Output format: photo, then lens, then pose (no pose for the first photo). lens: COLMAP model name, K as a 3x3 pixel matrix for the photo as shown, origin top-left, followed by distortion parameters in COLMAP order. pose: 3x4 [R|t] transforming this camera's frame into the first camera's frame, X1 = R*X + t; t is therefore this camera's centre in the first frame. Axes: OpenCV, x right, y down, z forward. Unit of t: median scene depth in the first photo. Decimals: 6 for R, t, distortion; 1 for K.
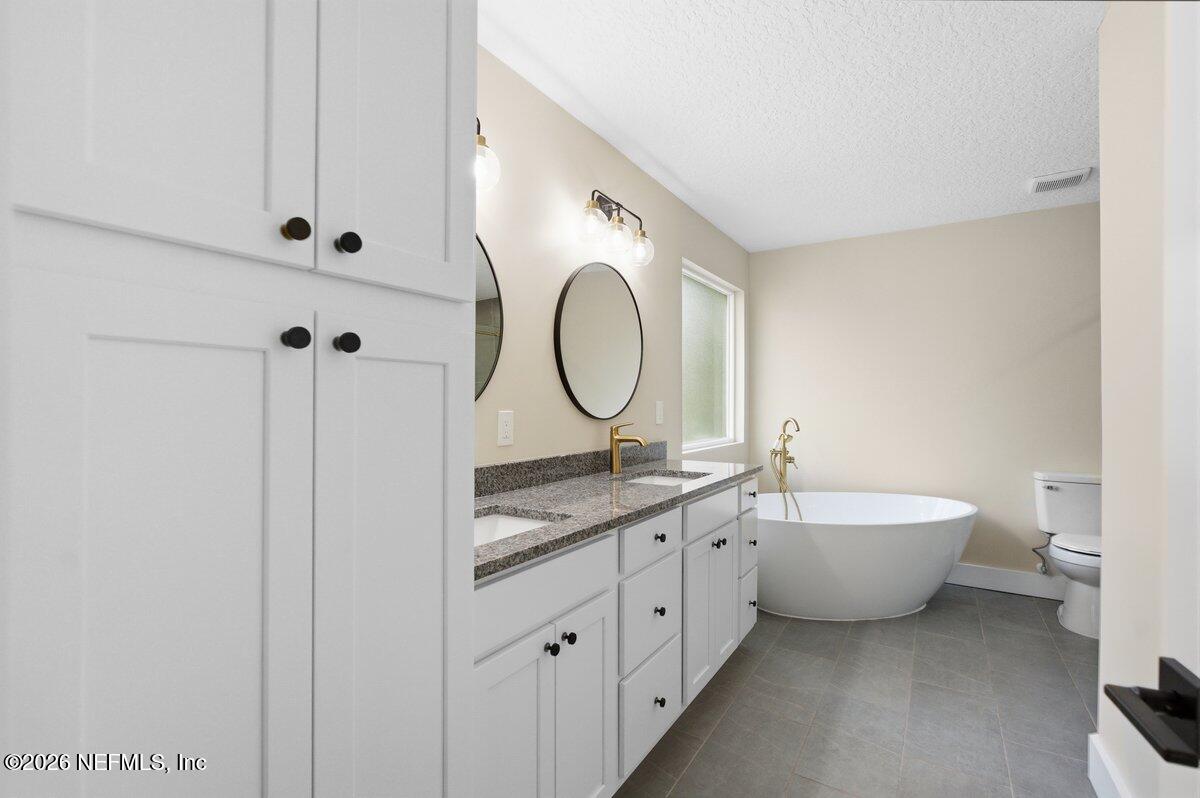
lens RADIAL K [[543.6, 0, 602.7], [0, 543.6, 398.6], [0, 0, 1]] dist [-0.003744, -0.000738]
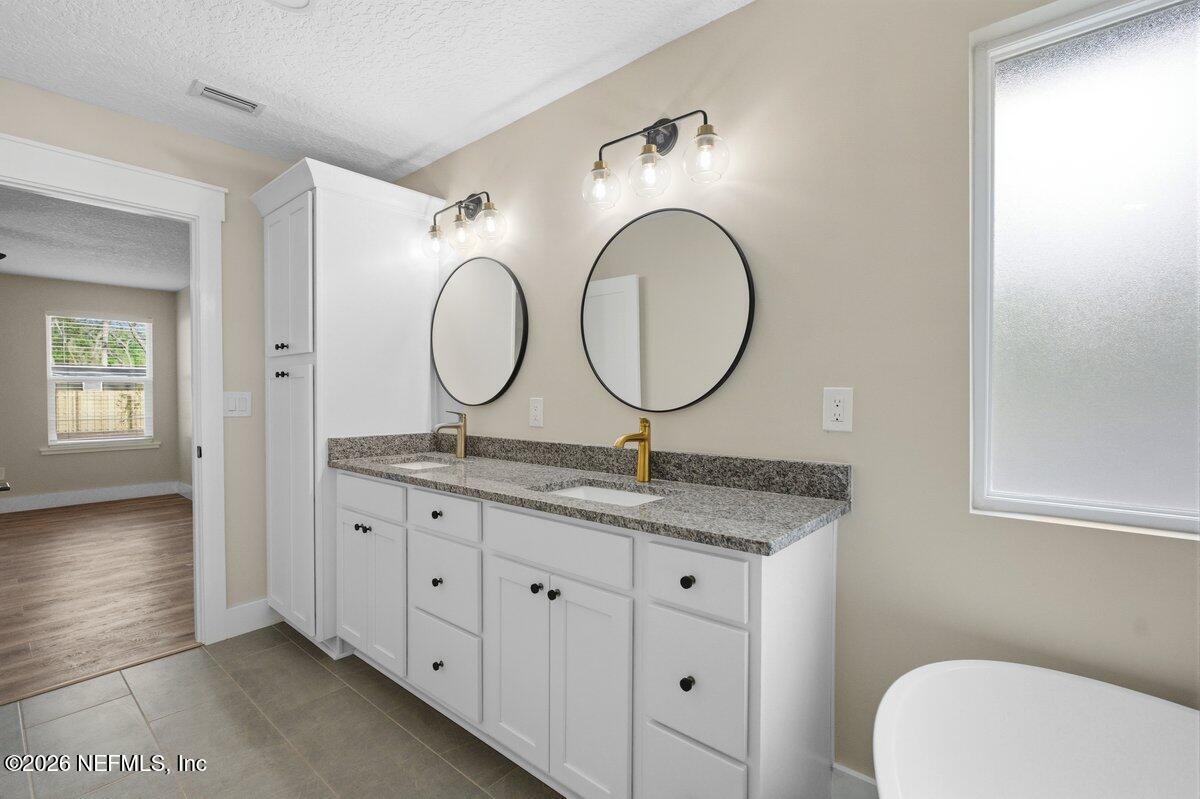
lens RADIAL K [[543.6, 0, 602.4], [0, 543.6, 396.0], [0, 0, 1]] dist [-0.003744, -0.000738]
pose [[-0.127492, 0.010495, -0.991784, 0.757613], [0.006763, 0.999930, 0.009712, 0.005686], [0.991817, -0.005469, -0.127554, 0.980033]]
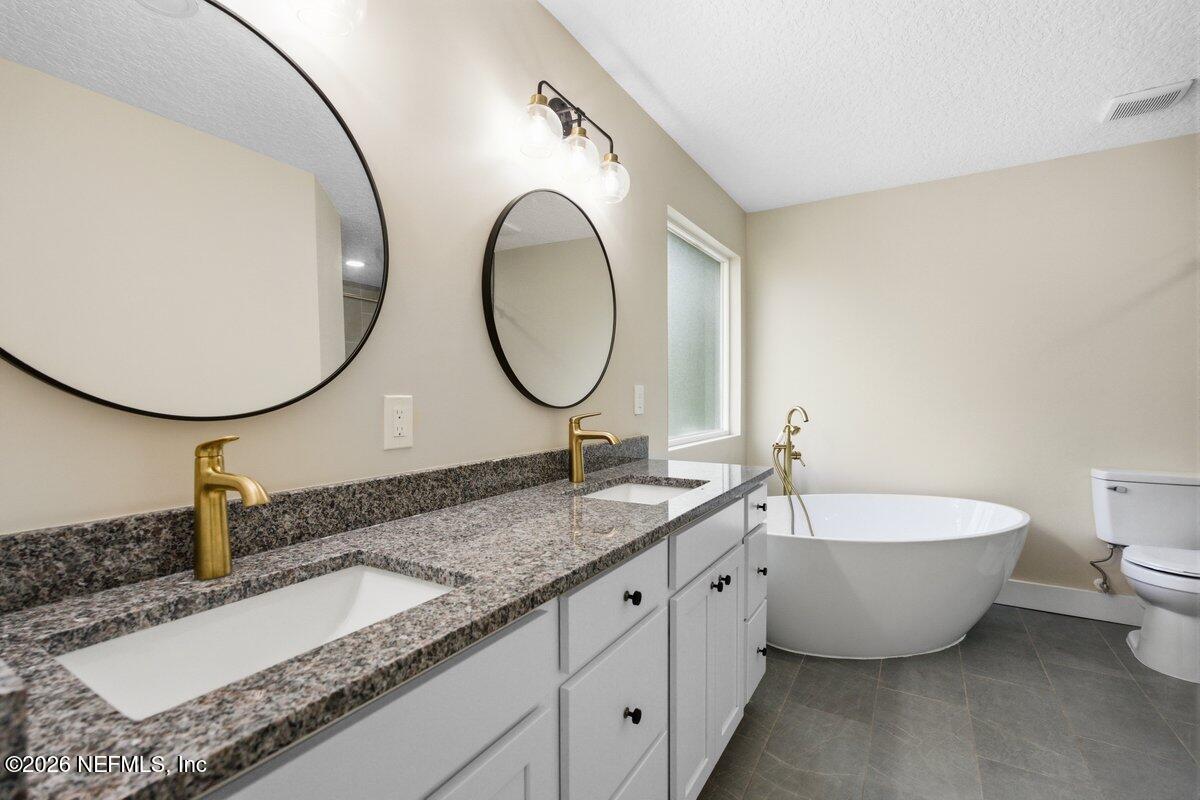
lens RADIAL K [[543.6, 0, 598.6], [0, 543.6, 399.7], [0, 0, 1]] dist [-0.003744, -0.000738]
pose [[0.999820, -0.005537, 0.018164, 0.038044], [0.005195, 0.999810, 0.018782, 0.012922], [-0.018264, -0.018685, 0.999659, 0.258666]]
